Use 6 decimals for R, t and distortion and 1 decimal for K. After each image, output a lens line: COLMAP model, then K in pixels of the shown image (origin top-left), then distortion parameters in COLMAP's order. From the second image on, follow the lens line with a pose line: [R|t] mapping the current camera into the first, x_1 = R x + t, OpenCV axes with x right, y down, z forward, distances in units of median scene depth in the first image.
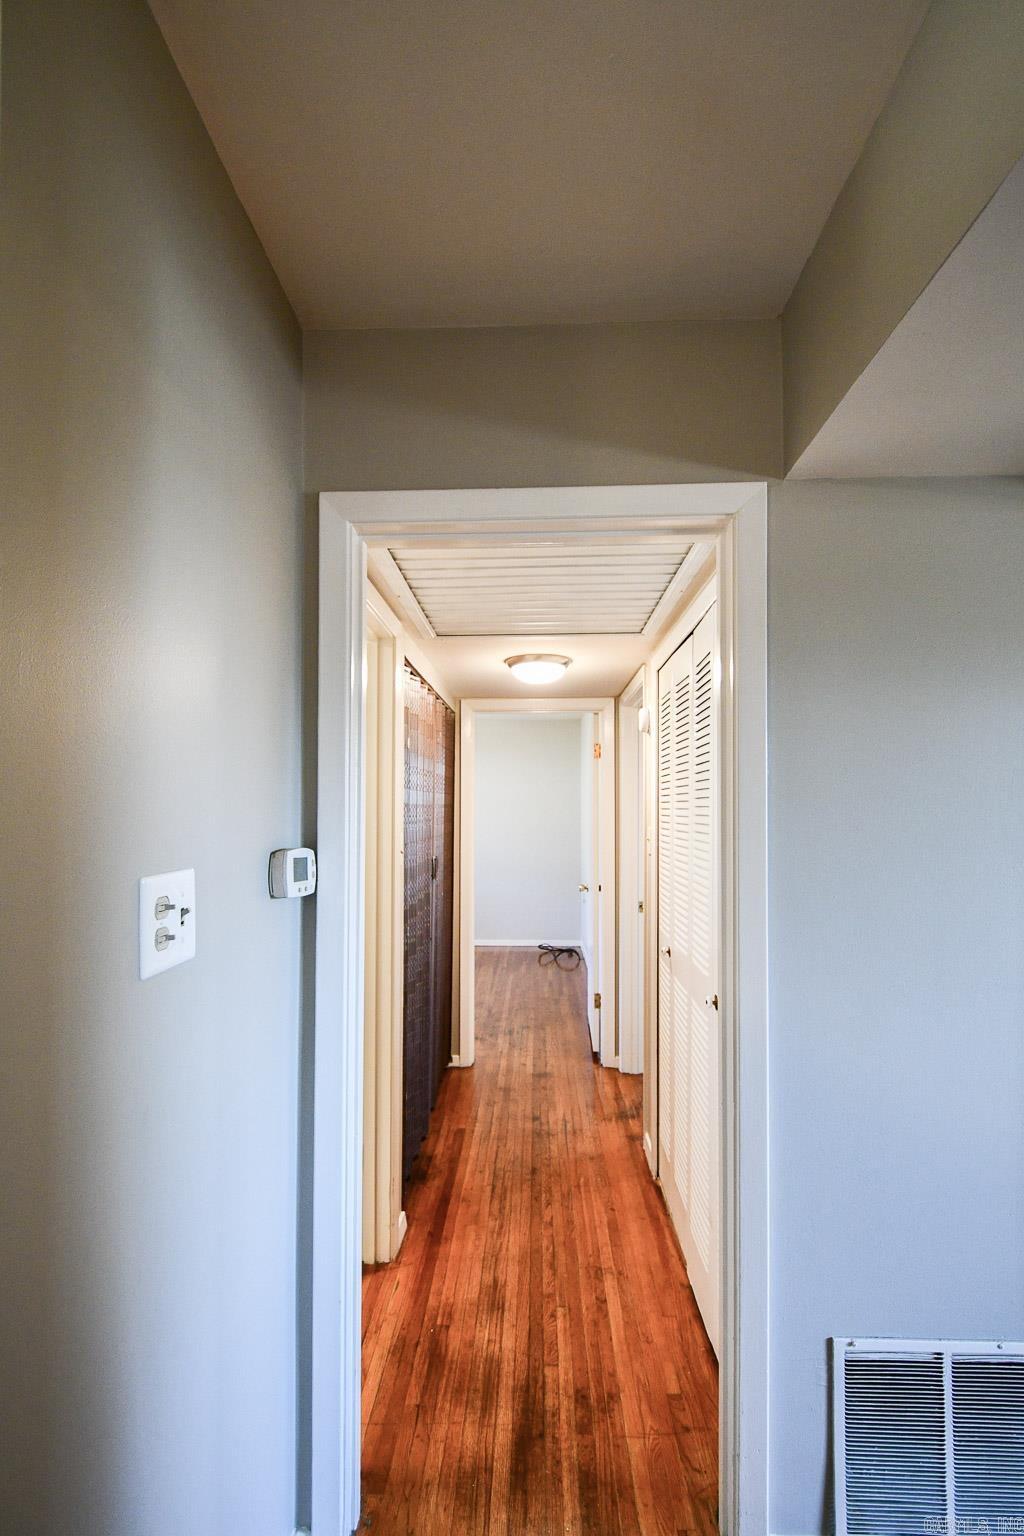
lens RADIAL K [[694.1, 0, 514.7], [0, 694.1, 802.7], [0, 0, 1]] dist [0.014492, -0.014142]
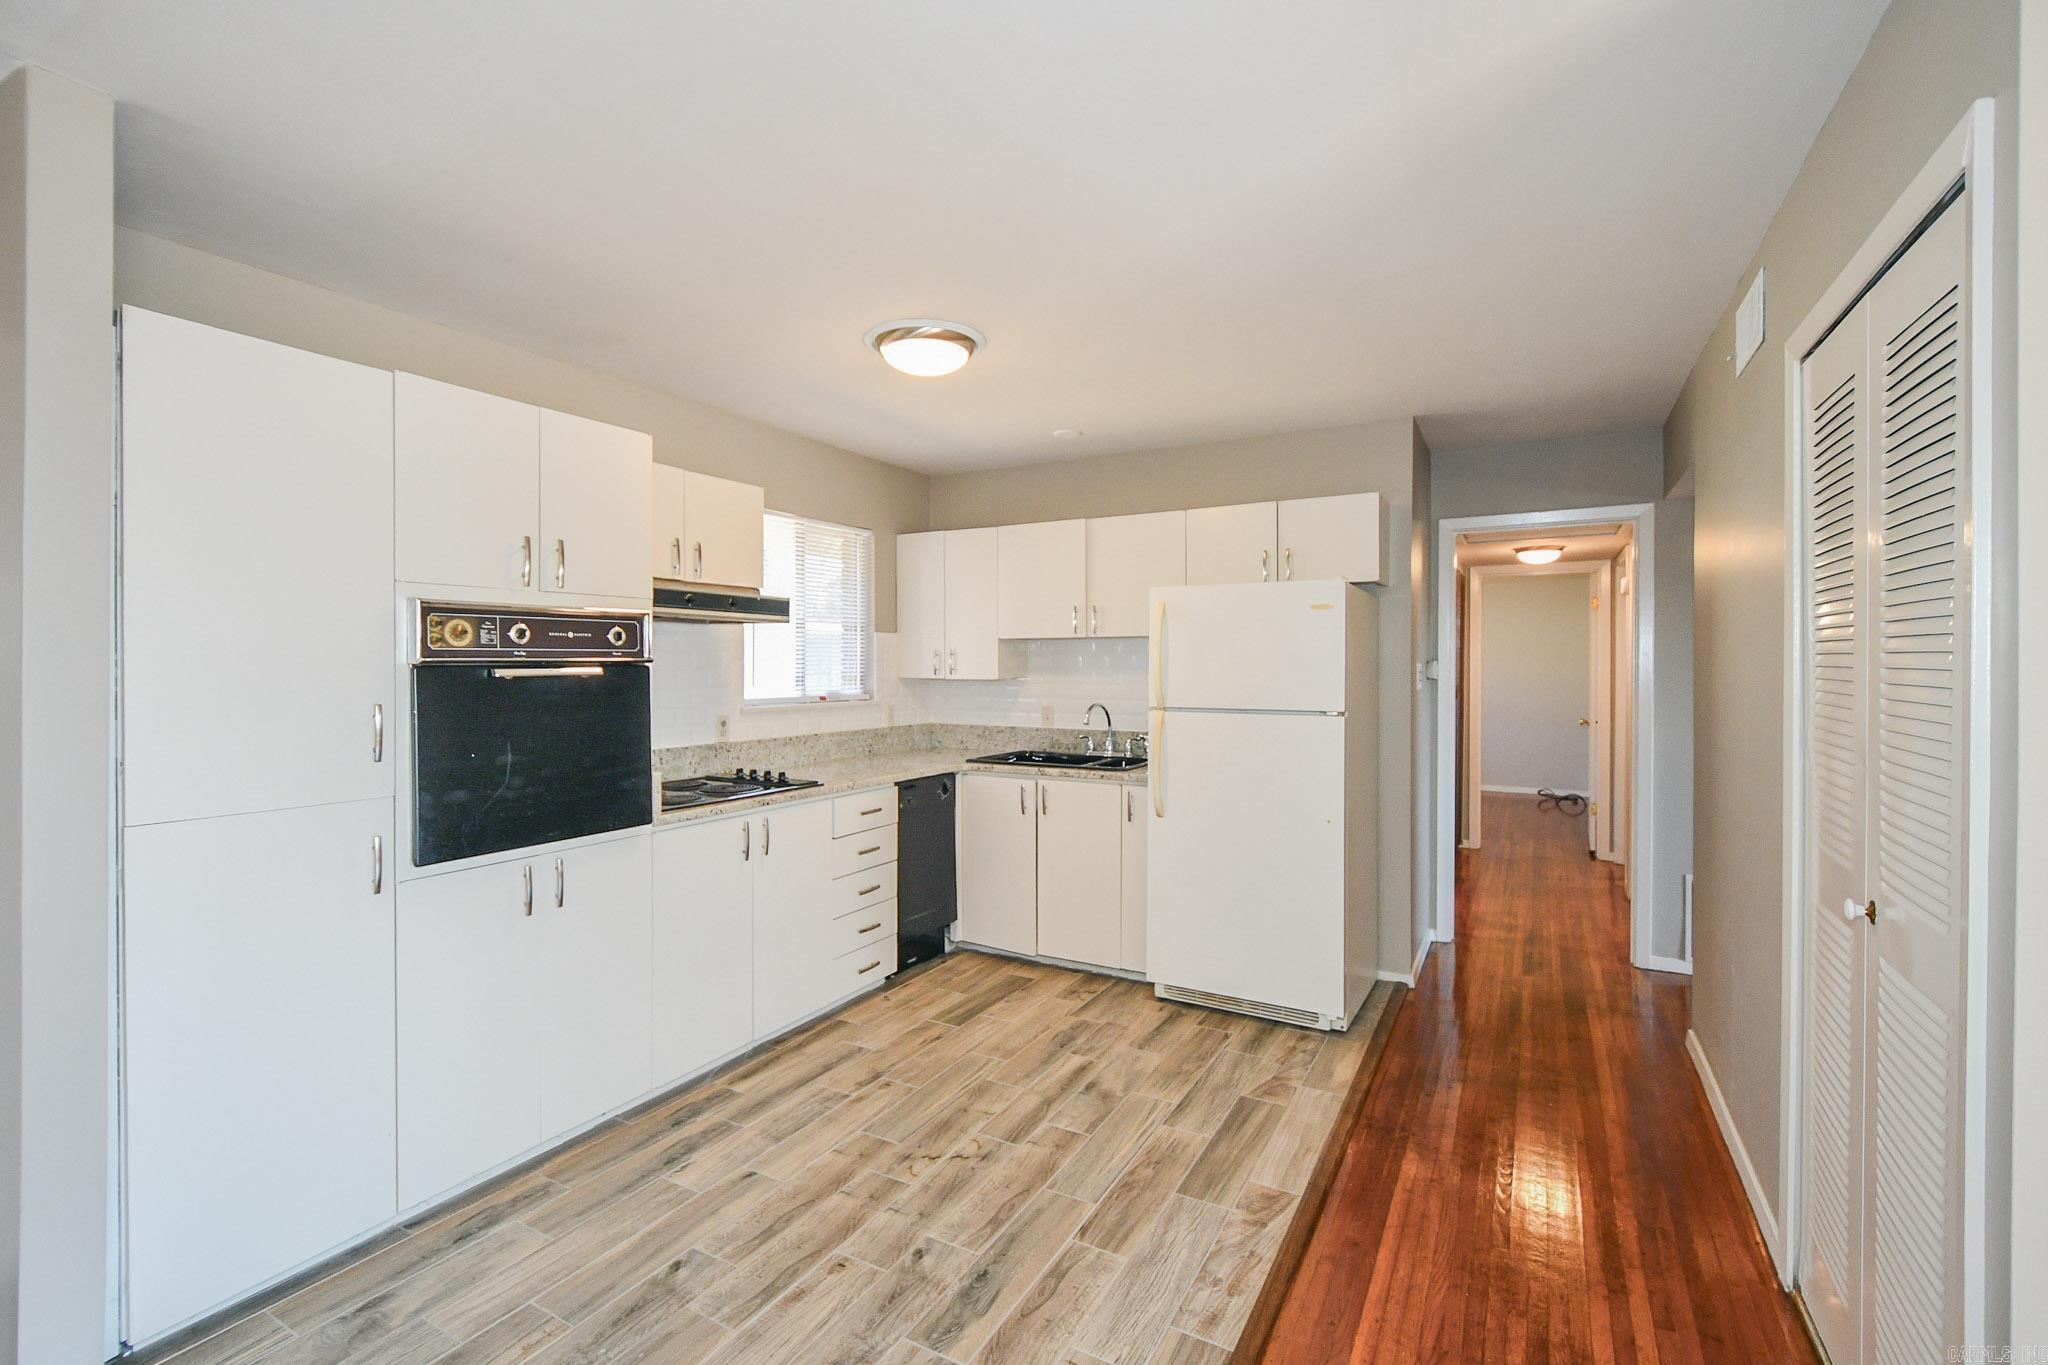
lens RADIAL K [[925.5, 0, 1020.1], [0, 925.5, 676.9], [0, 0, 1]] dist [0.014492, -0.014142]
pose [[0.889677, 0.001262, -0.456588, -0.034069], [0.010499, 0.999675, 0.023222, 0.006510], [0.456469, -0.025454, 0.889375, -0.933513]]
